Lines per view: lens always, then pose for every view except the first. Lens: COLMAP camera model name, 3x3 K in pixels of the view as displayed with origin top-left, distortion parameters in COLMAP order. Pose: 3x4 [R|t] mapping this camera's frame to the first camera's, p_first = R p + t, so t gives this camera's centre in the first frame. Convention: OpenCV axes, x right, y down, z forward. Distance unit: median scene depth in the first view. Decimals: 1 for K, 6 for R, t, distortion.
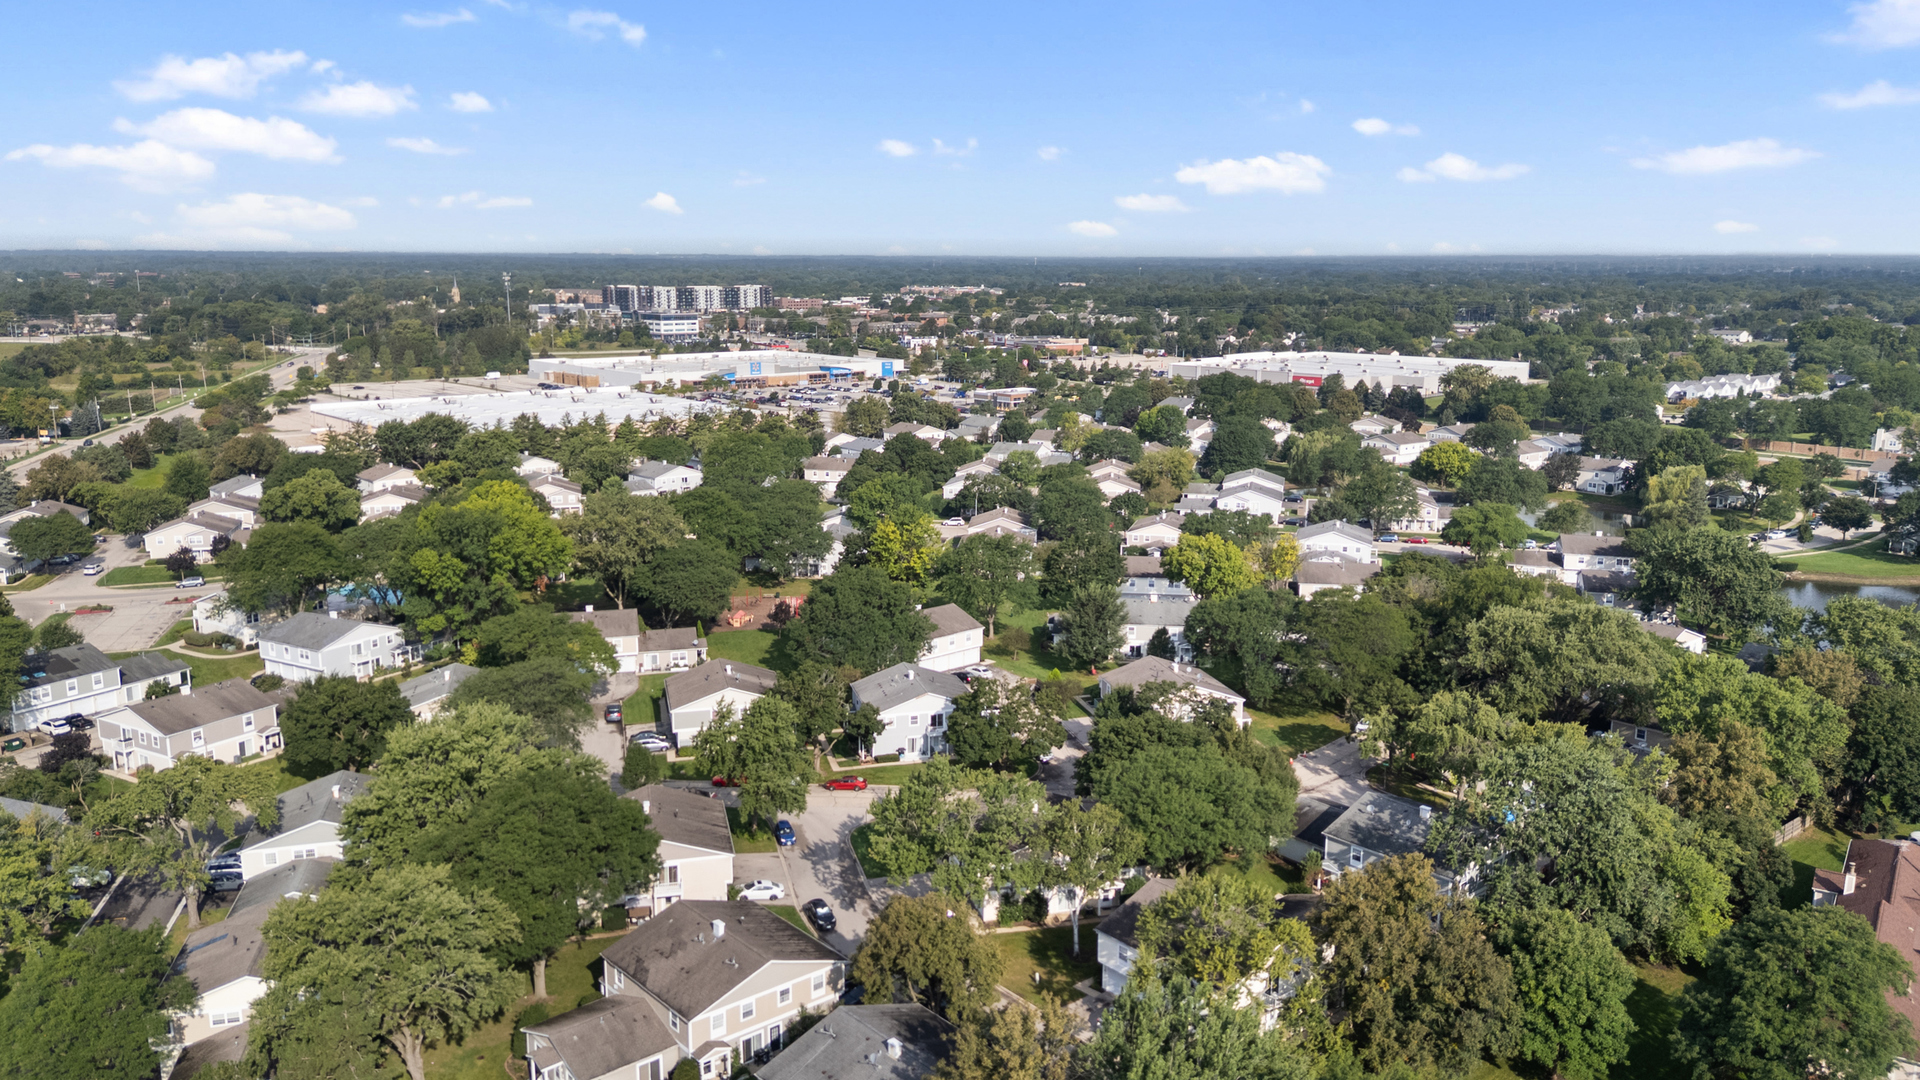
lens RADIAL K [[1471.5, 0, 974.8], [0, 1471.5, 539.8], [0, 0, 1]] dist [0.085149, -0.077047]
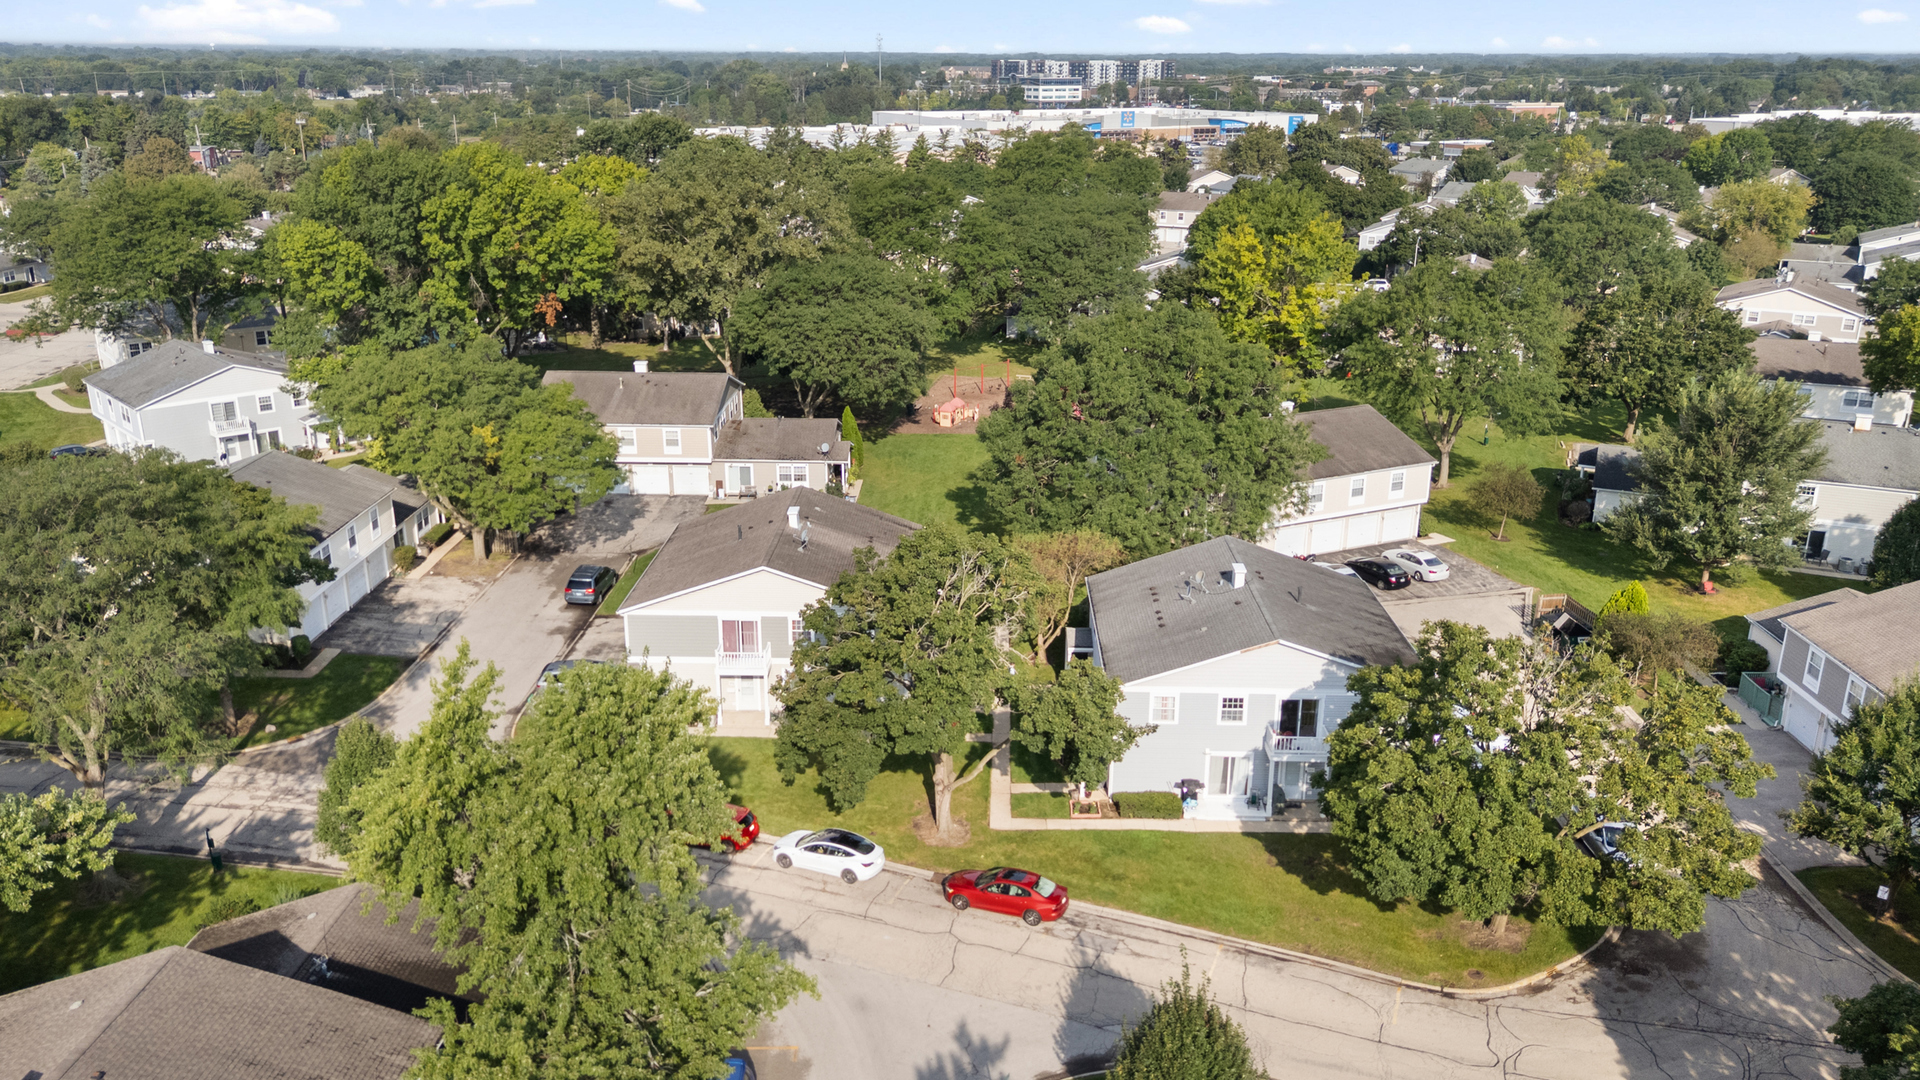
lens RADIAL K [[1471.5, 0, 974.8], [0, 1471.5, 545.2], [0, 0, 1]] dist [0.085149, -0.077047]
pose [[0.963426, 0.089791, -0.252484, -0.009386], [-0.057415, 0.989478, 0.132804, 0.025325], [0.261752, -0.113450, 0.958444, 0.407815]]
